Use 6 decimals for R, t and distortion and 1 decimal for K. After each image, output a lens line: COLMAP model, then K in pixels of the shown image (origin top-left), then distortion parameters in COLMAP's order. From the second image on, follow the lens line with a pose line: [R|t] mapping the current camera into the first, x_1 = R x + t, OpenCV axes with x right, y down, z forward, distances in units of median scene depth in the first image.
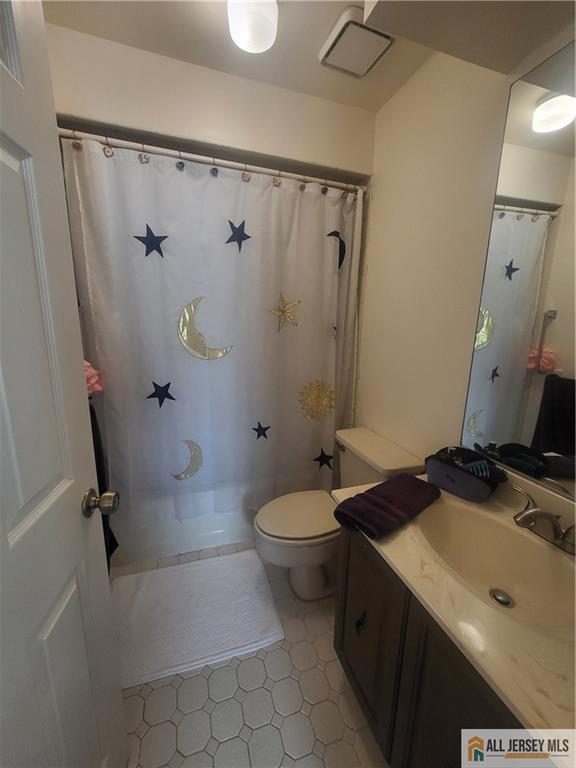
lens RADIAL K [[302.4, 0, 282.7], [0, 302.4, 379.8], [0, 0, 1]] dist [-0.000193, -0.000321]
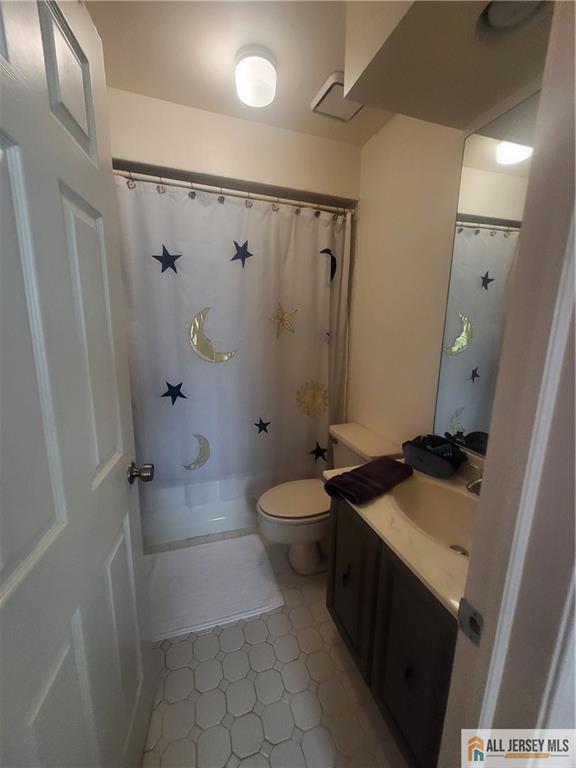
lens RADIAL K [[302.4, 0, 282.7], [0, 302.4, 379.8], [0, 0, 1]] dist [-0.000193, -0.000321]
pose [[0.999972, -0.004901, 0.005615, -0.001884], [0.004970, 0.999912, -0.012302, 0.014402], [-0.005554, 0.012330, 0.999909, -0.138551]]
